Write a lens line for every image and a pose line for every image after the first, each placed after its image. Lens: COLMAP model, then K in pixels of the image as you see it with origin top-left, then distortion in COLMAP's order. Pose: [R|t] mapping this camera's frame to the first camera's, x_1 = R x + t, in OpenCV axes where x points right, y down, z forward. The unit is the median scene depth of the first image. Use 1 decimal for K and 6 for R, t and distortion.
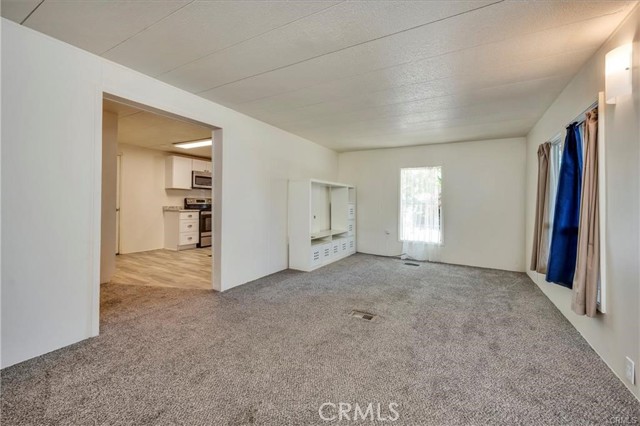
lens RADIAL K [[262.6, 0, 325.9], [0, 262.6, 207.6], [0, 0, 1]] dist [0.002834, 0.000107]
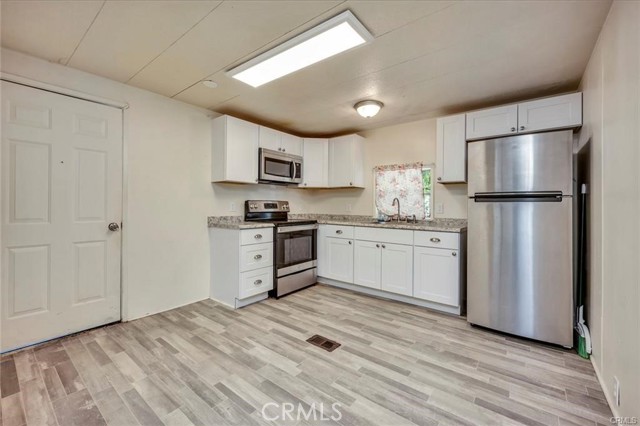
lens RADIAL K [[262.6, 0, 315.8], [0, 262.6, 210.3], [0, 0, 1]] dist [0.002834, 0.000107]
pose [[0.985080, -0.004602, -0.172037, -0.316164], [0.004011, 0.999985, -0.003781, -0.014169], [0.172052, 0.003034, 0.985083, 0.519114]]
